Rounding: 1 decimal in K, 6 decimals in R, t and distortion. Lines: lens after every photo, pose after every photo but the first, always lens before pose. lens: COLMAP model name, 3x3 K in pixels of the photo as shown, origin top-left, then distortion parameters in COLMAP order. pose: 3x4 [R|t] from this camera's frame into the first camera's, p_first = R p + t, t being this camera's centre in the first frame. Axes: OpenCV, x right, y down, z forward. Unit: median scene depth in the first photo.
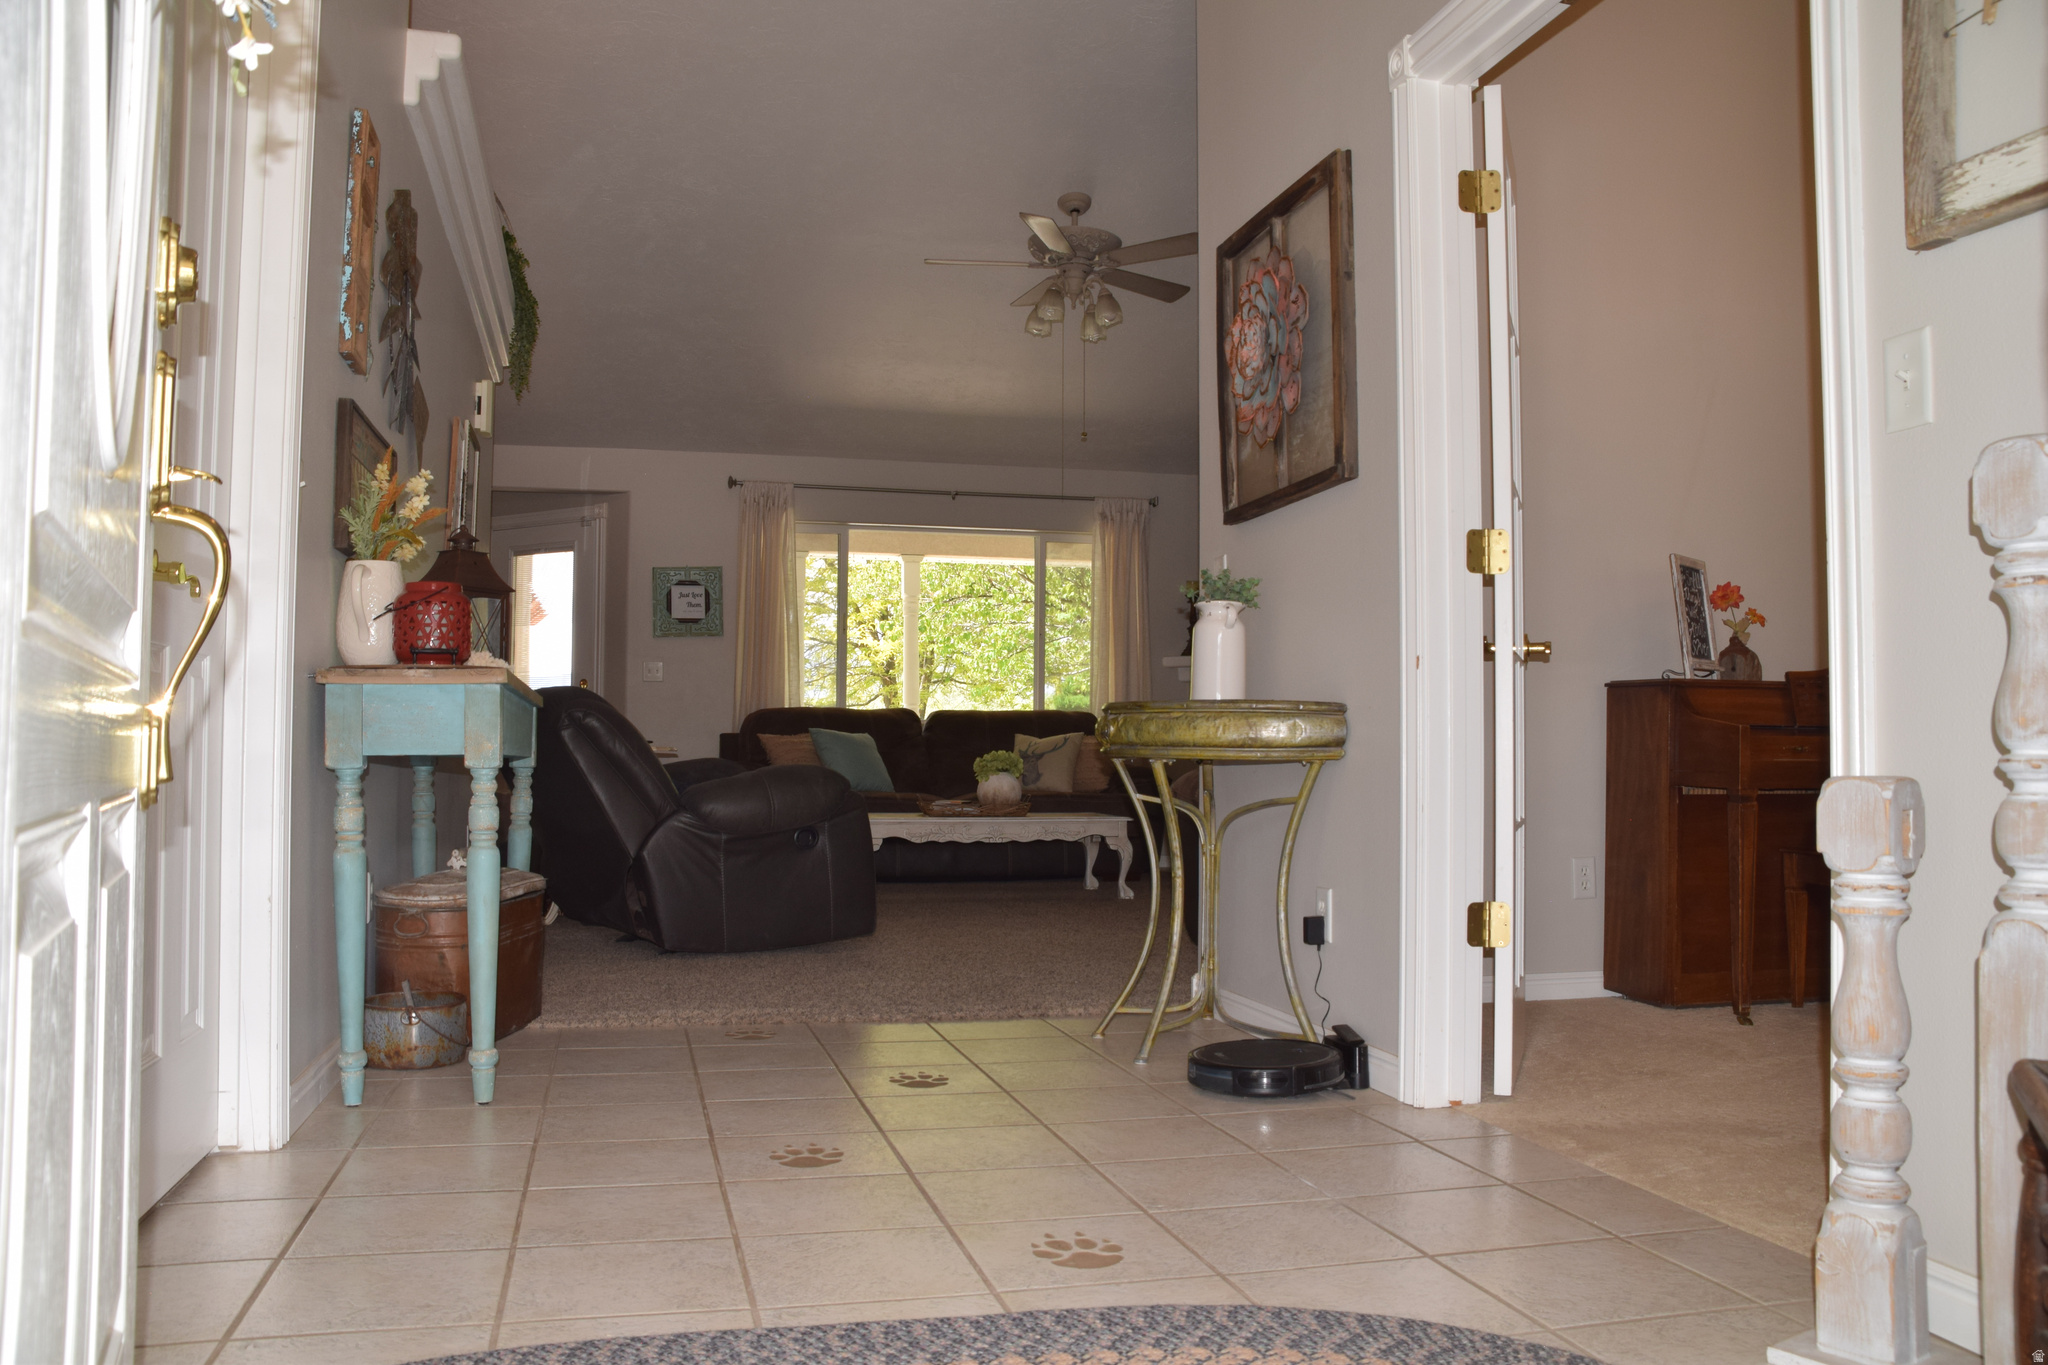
lens RADIAL K [[1605.0, 0, 1024.7], [0, 1605.0, 679.7], [0, 0, 1]] dist [-0.029913, -0.001809]
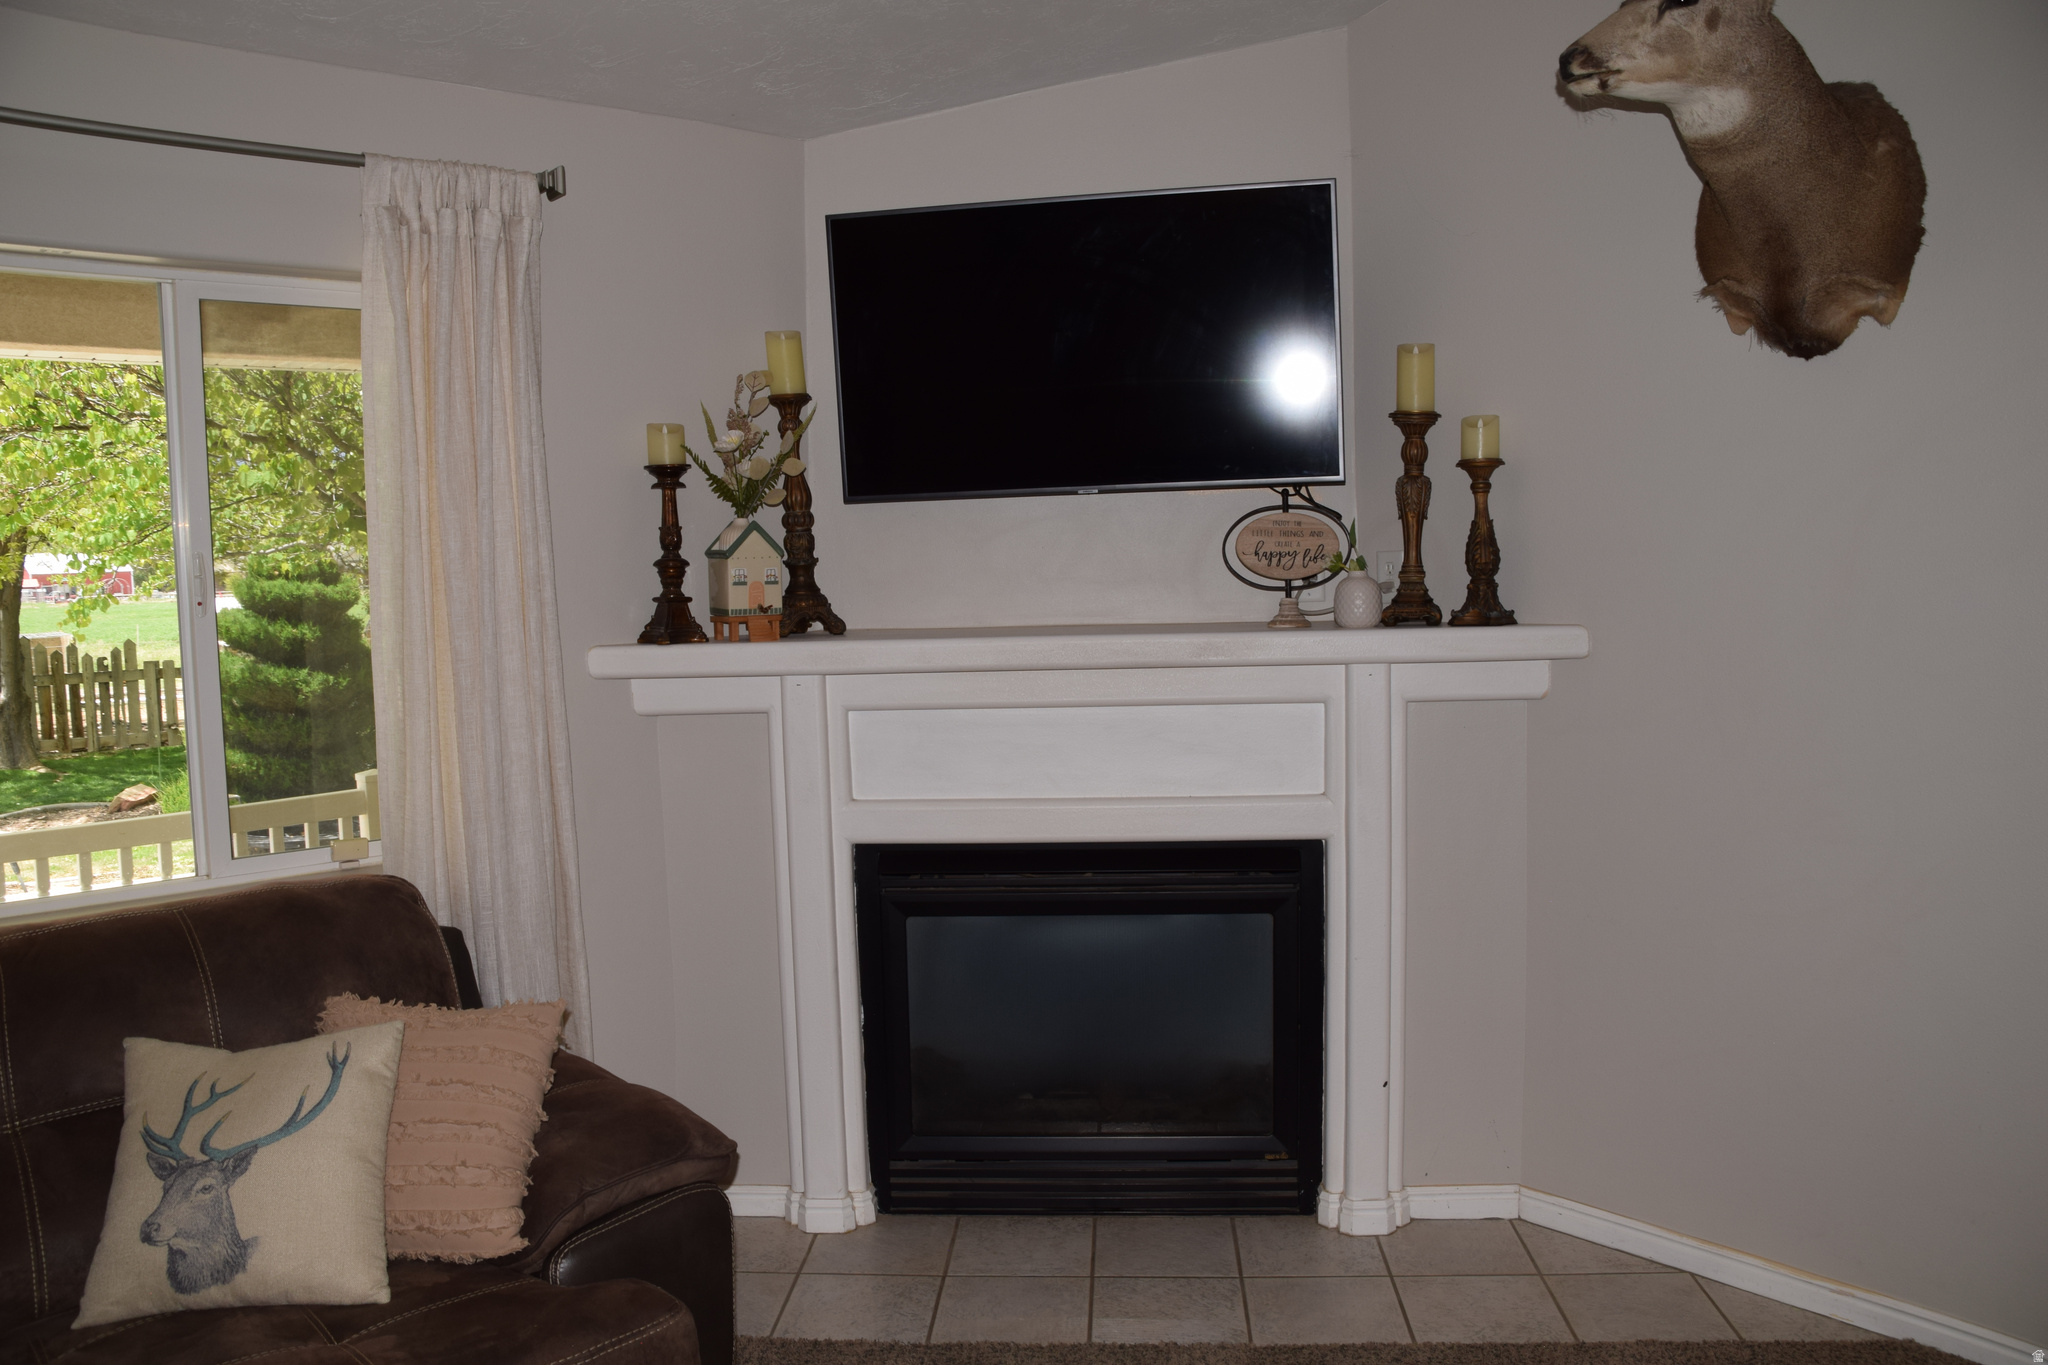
lens RADIAL K [[1605.0, 0, 1022.9], [0, 1605.0, 683.8], [0, 0, 1]] dist [-0.029913, -0.001809]
pose [[0.886006, -0.068109, 0.458644, 0.004963], [0.011273, 0.992025, 0.125539, -0.032914], [-0.463537, -0.106058, 0.879708, 0.446053]]
